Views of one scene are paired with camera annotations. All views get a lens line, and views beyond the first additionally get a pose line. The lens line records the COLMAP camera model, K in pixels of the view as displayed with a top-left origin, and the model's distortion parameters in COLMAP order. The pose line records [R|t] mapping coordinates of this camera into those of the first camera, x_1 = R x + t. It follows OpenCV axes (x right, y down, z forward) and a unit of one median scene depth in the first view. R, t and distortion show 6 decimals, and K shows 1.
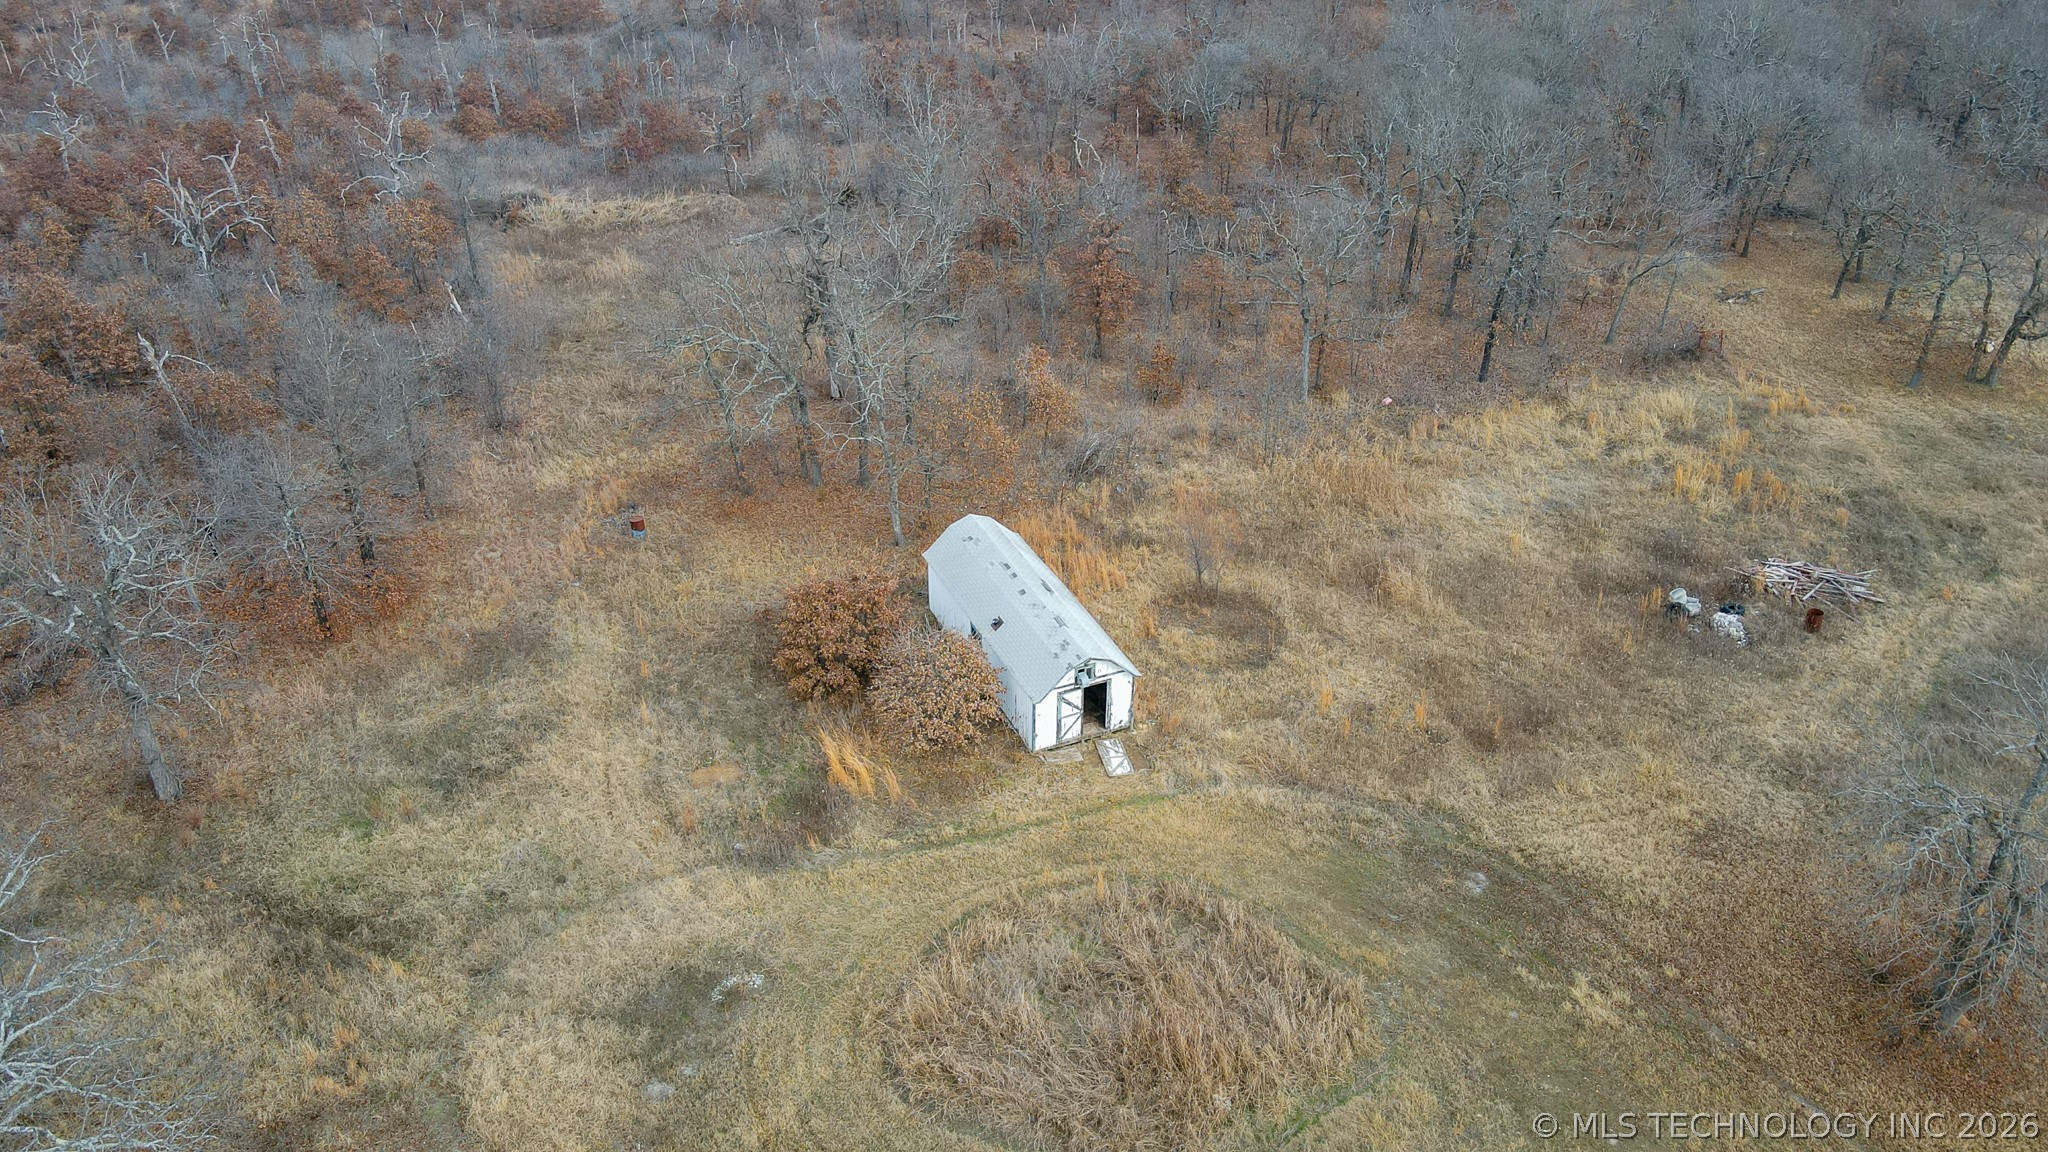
lens RADIAL K [[1510.9, 0, 1038.2], [0, 1510.9, 585.0], [0, 0, 1]] dist [0.001377, 0.024126]
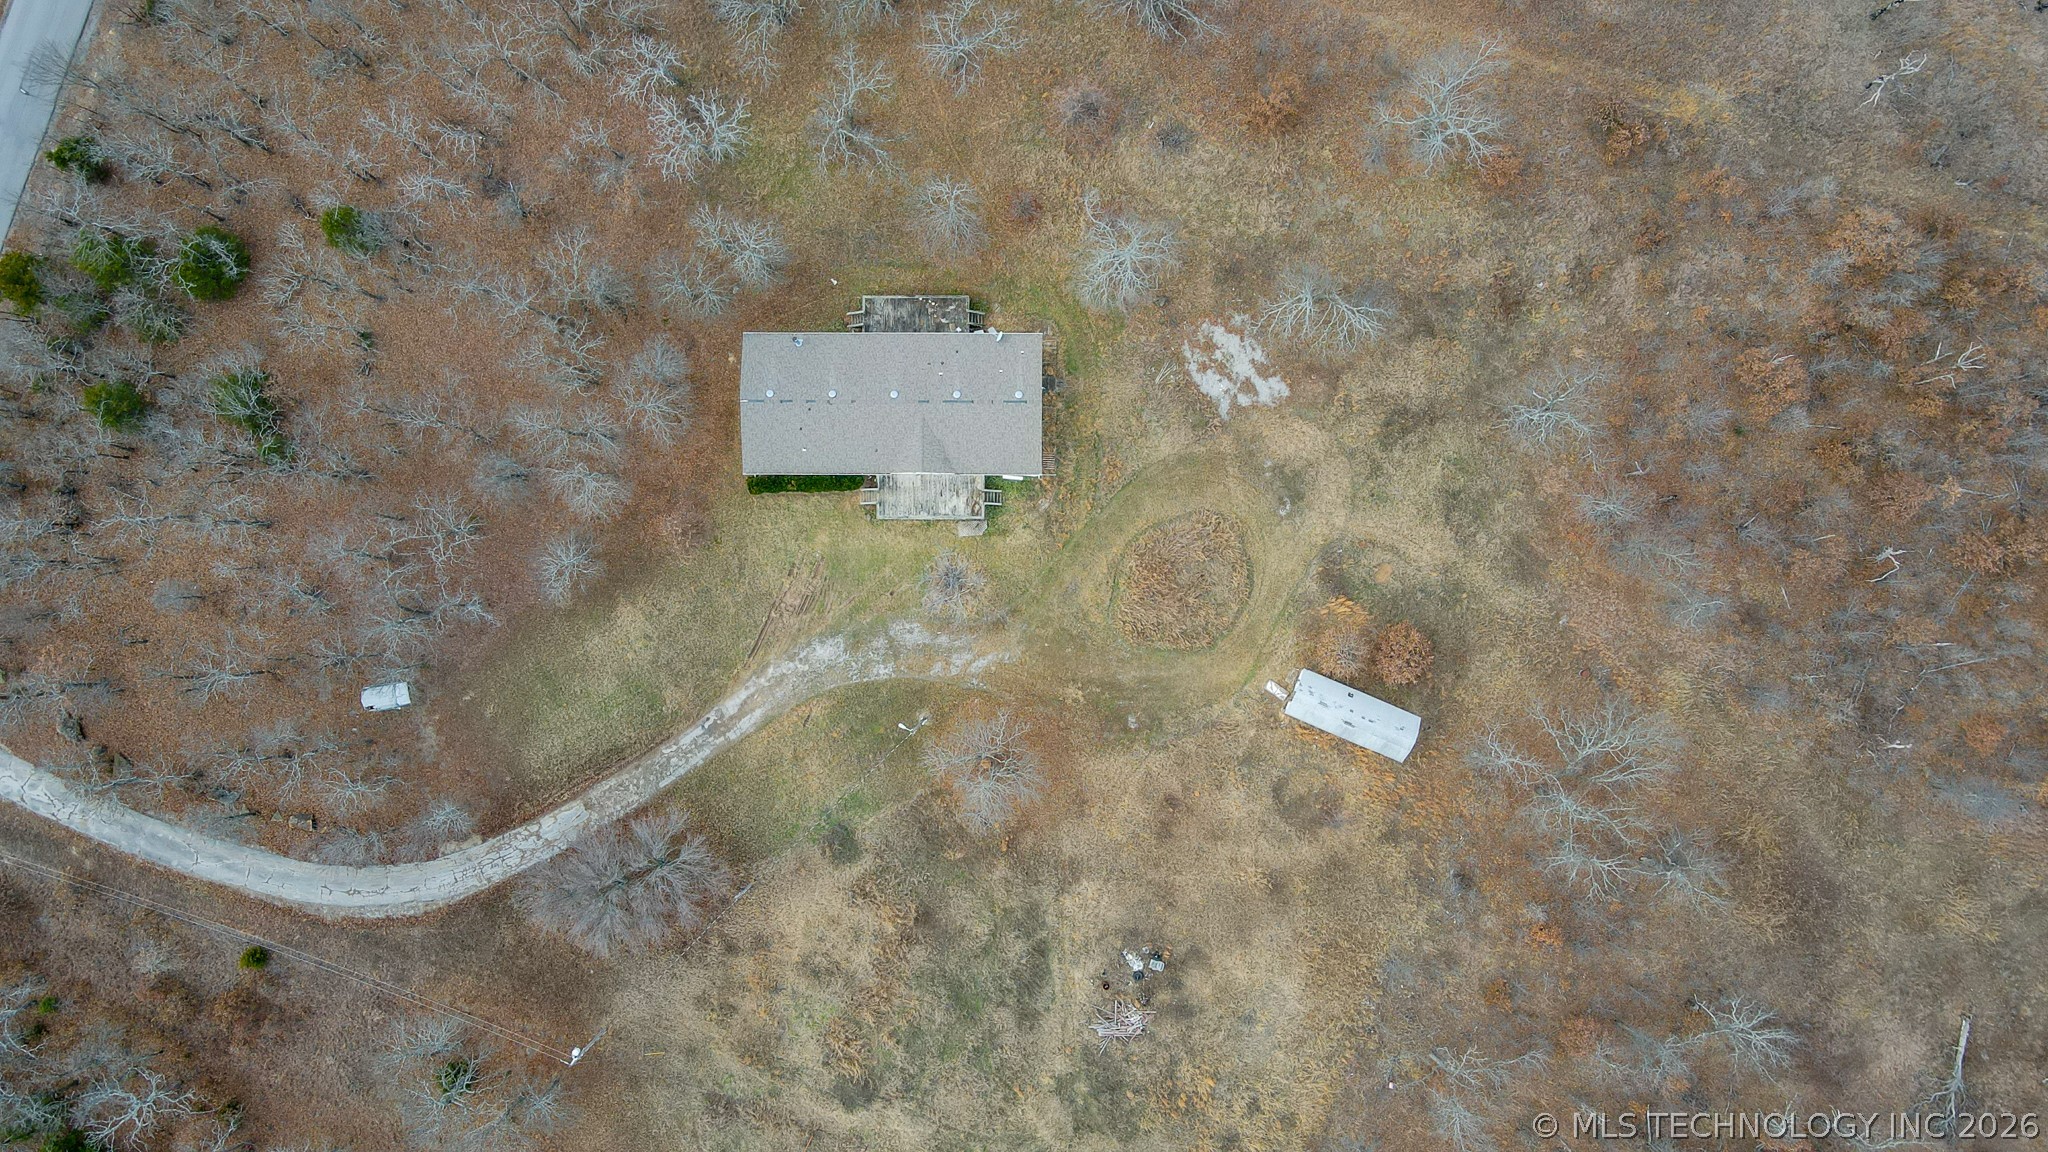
lens RADIAL K [[1510.9, 0, 1038.2], [0, 1510.9, 585.0], [0, 0, 1]] dist [0.001377, 0.024126]
pose [[-0.733700, 0.679363, 0.012264, 0.163325], [-0.350498, -0.393871, 0.849716, -1.542861], [0.582096, 0.619138, 0.527098, -0.552170]]
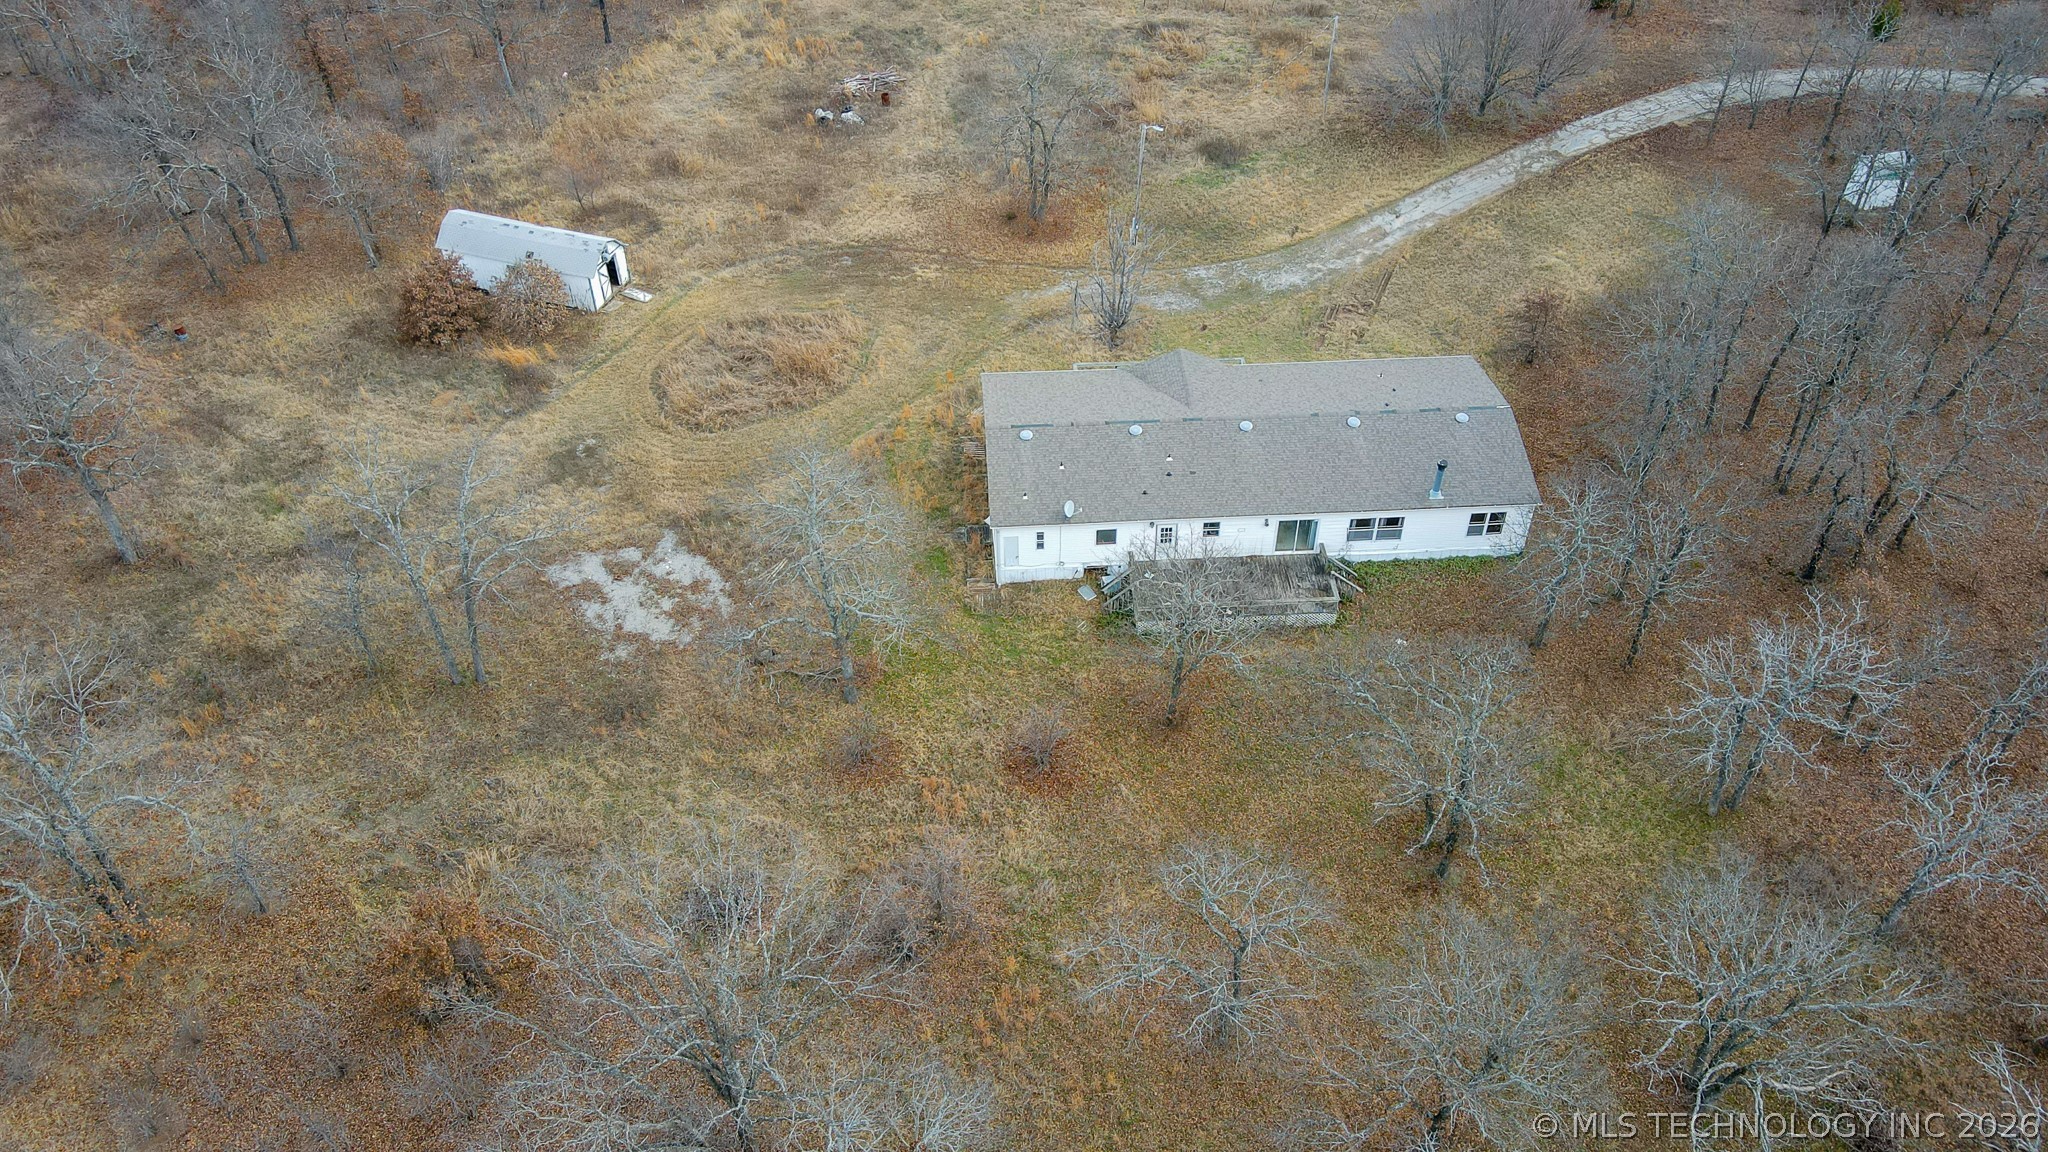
lens RADIAL K [[1510.9, 0, 1038.2], [0, 1510.9, 585.0], [0, 0, 1]] dist [0.001377, 0.024126]
pose [[0.687157, -0.497217, 0.529709, -0.620691], [0.388921, 0.867599, 0.309859, 0.038070], [-0.613642, -0.006907, 0.789554, -0.563594]]
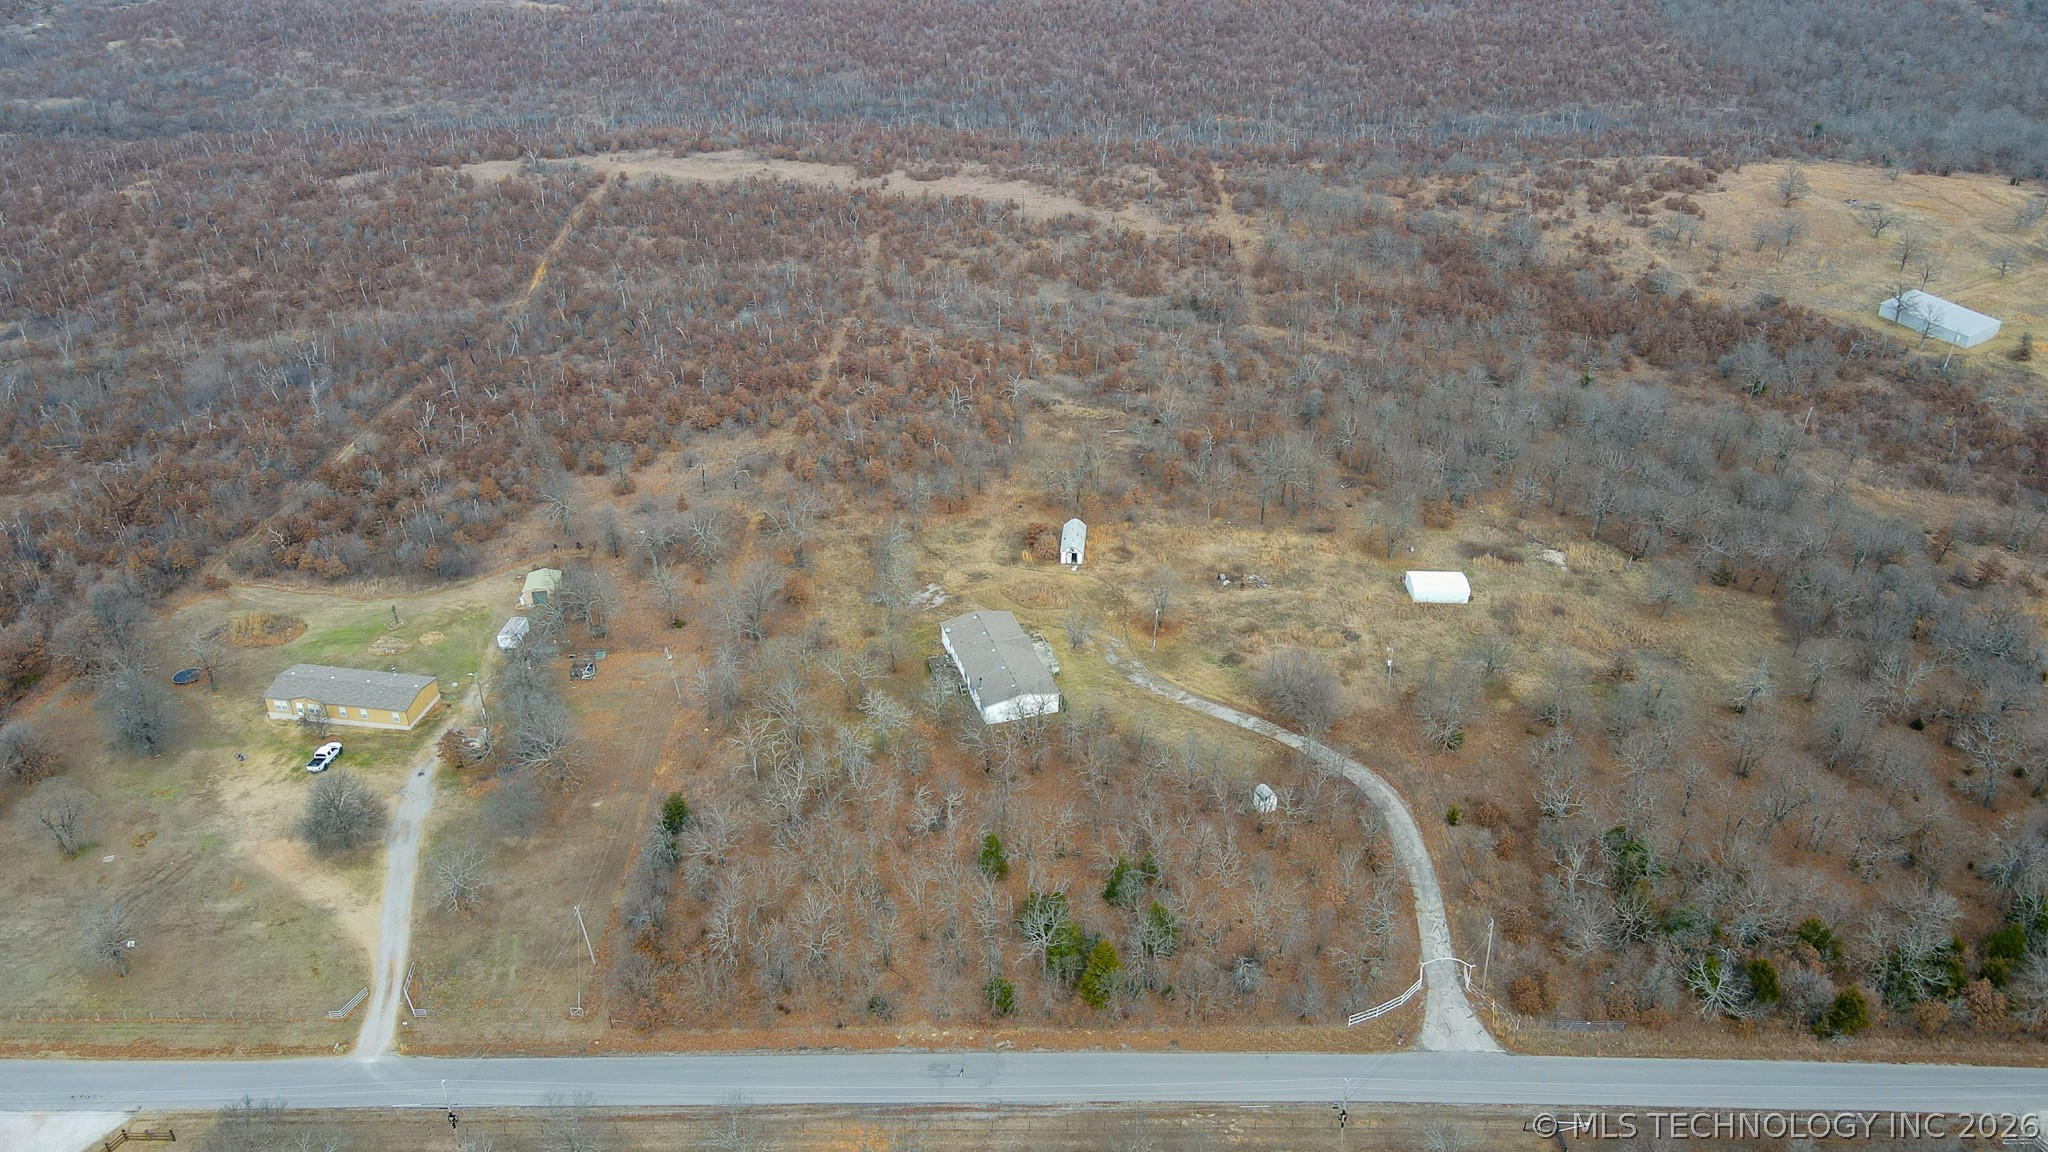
lens RADIAL K [[1510.9, 0, 1038.2], [0, 1510.9, 585.0], [0, 0, 1]] dist [0.001377, 0.024126]
pose [[0.876613, 0.243427, -0.415083, 1.777334], [-0.260557, 0.965328, 0.015849, 0.103676], [0.404549, 0.094259, 0.909646, -3.147353]]
